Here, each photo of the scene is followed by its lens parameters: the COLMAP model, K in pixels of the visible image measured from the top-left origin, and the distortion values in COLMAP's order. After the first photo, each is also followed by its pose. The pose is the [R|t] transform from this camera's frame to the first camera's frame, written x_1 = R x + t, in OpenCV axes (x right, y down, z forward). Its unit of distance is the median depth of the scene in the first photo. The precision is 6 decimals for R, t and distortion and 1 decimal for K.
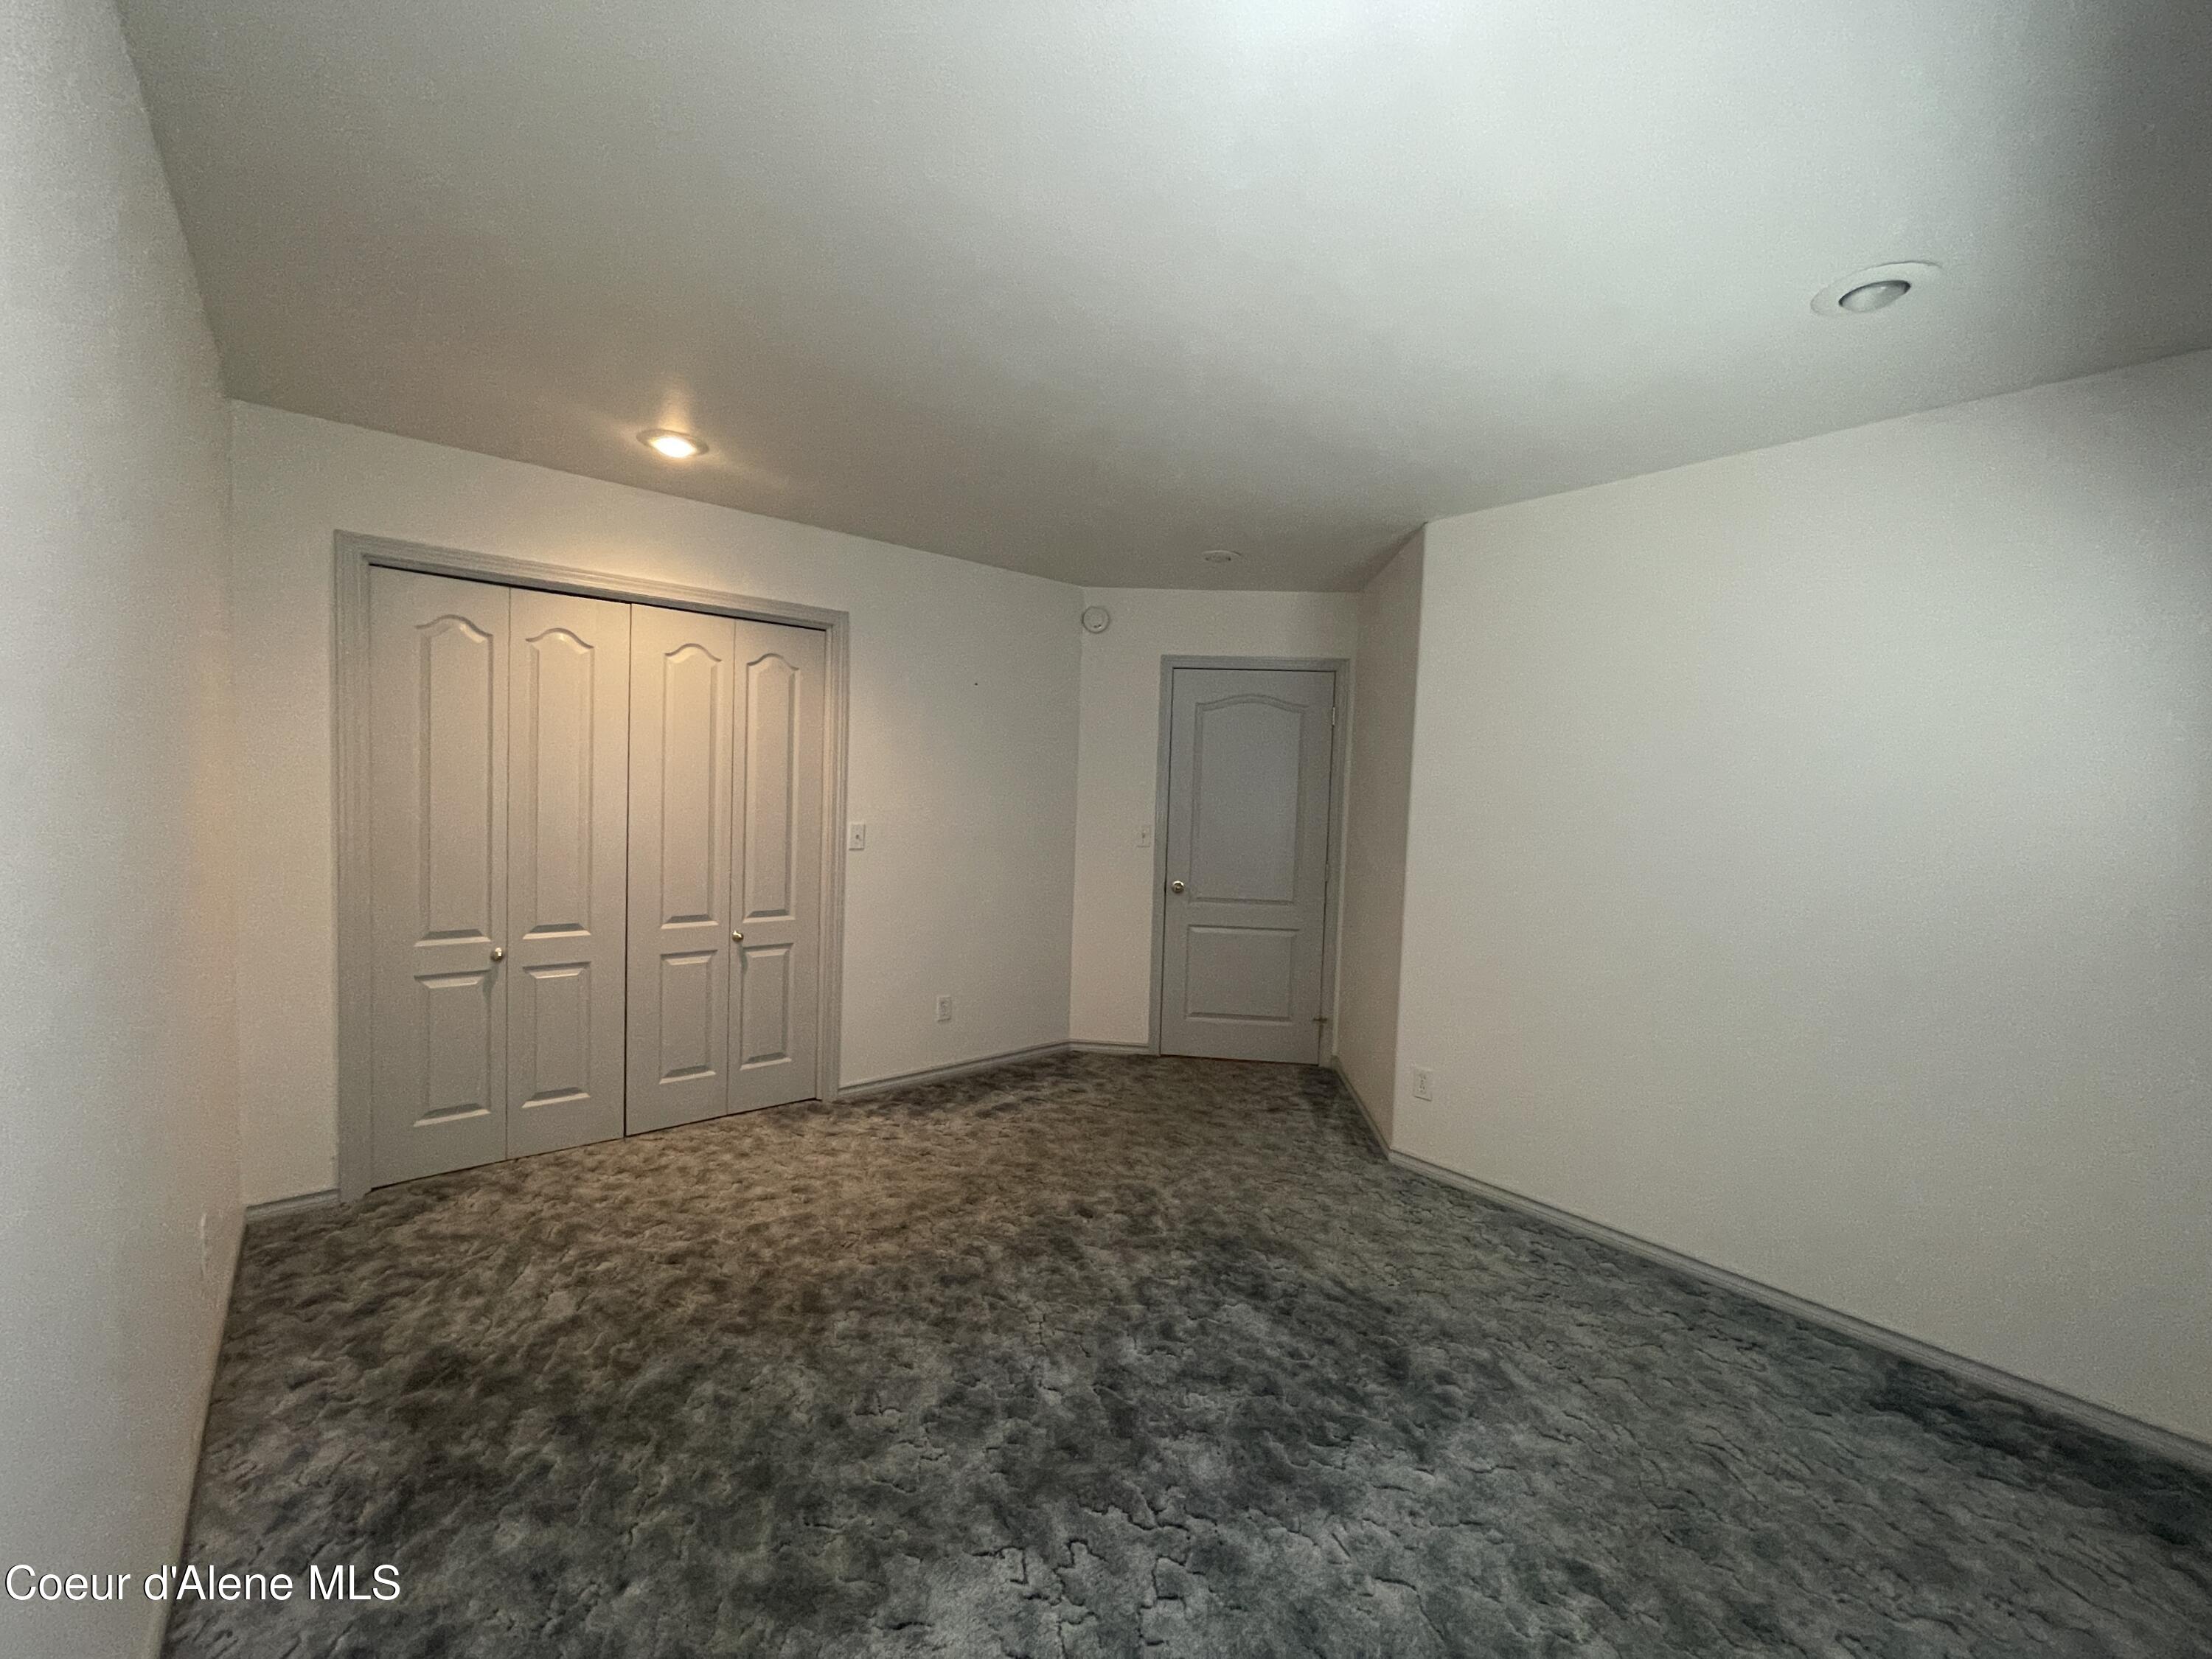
lens RADIAL K [[899.4, 0, 1098.3], [0, 899.4, 830.8], [0, 0, 1]] dist [-0.001135, 0.000586]
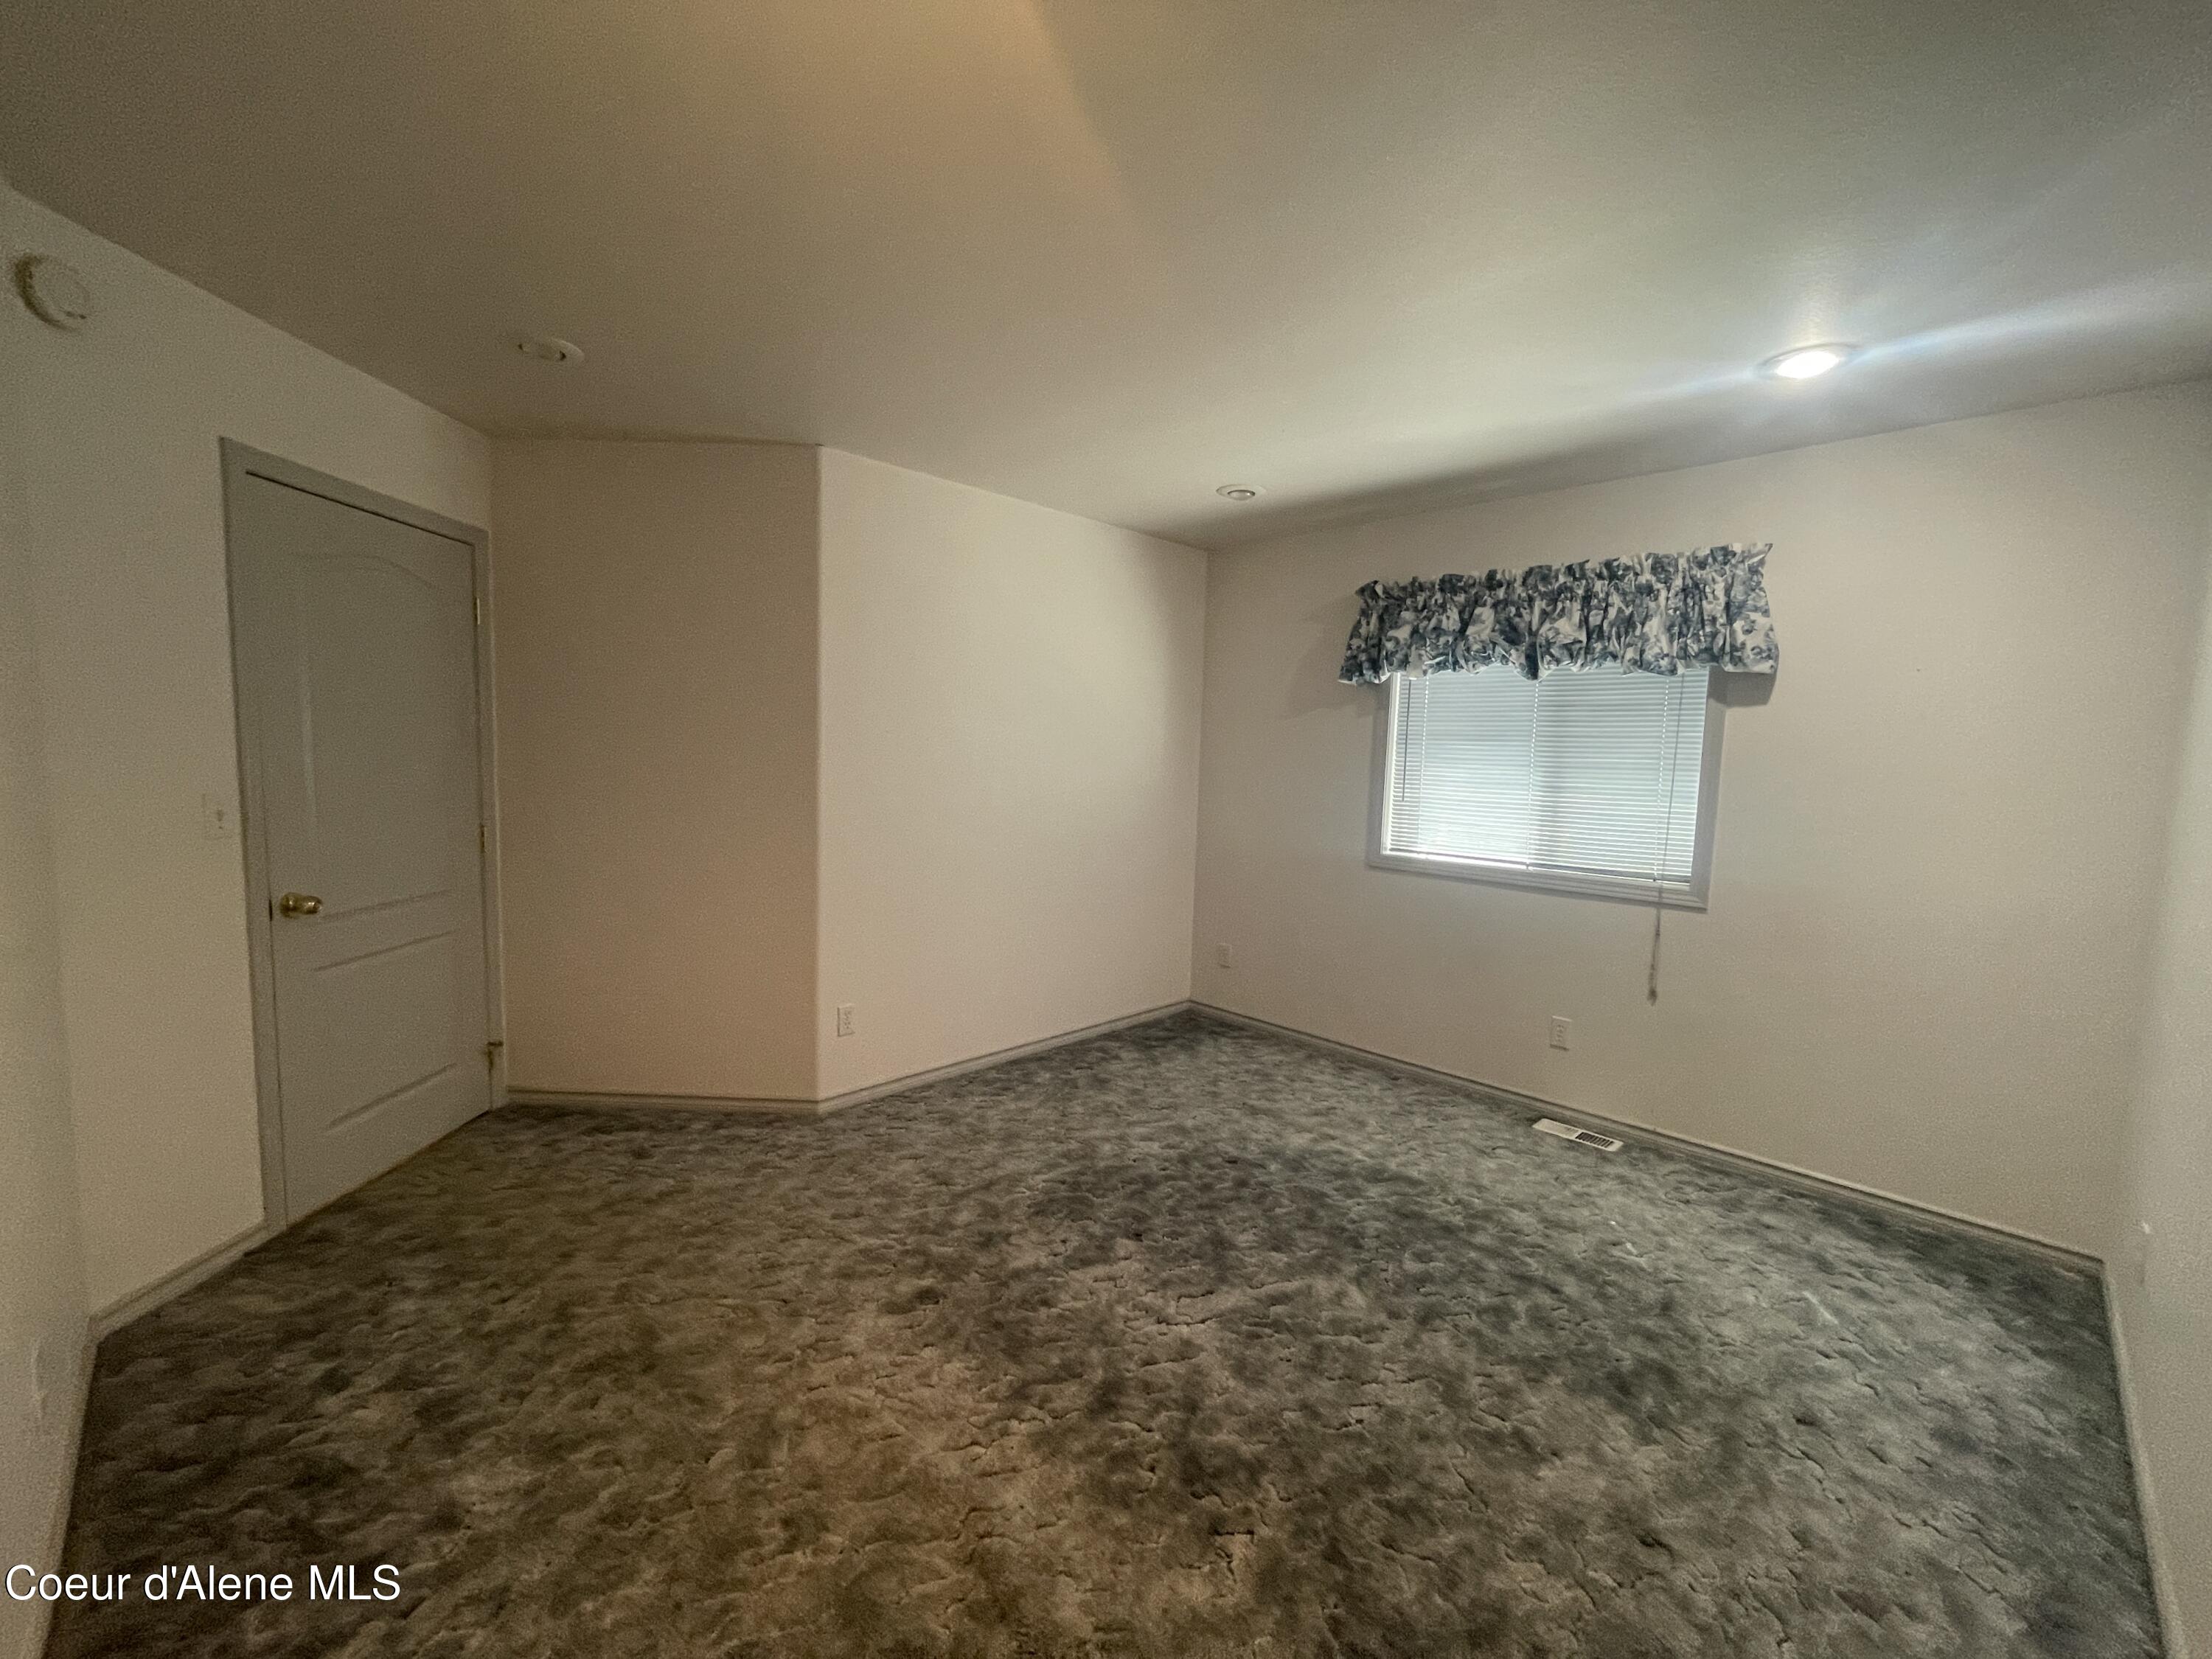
lens RADIAL K [[899.4, 0, 1098.7], [0, 899.4, 824.6], [0, 0, 1]] dist [-0.001135, 0.000586]
pose [[-0.065840, -0.116382, 0.991020, -0.537720], [0.021098, 0.992790, 0.117991, -0.042114], [-0.997607, 0.028677, -0.062910, 0.656217]]
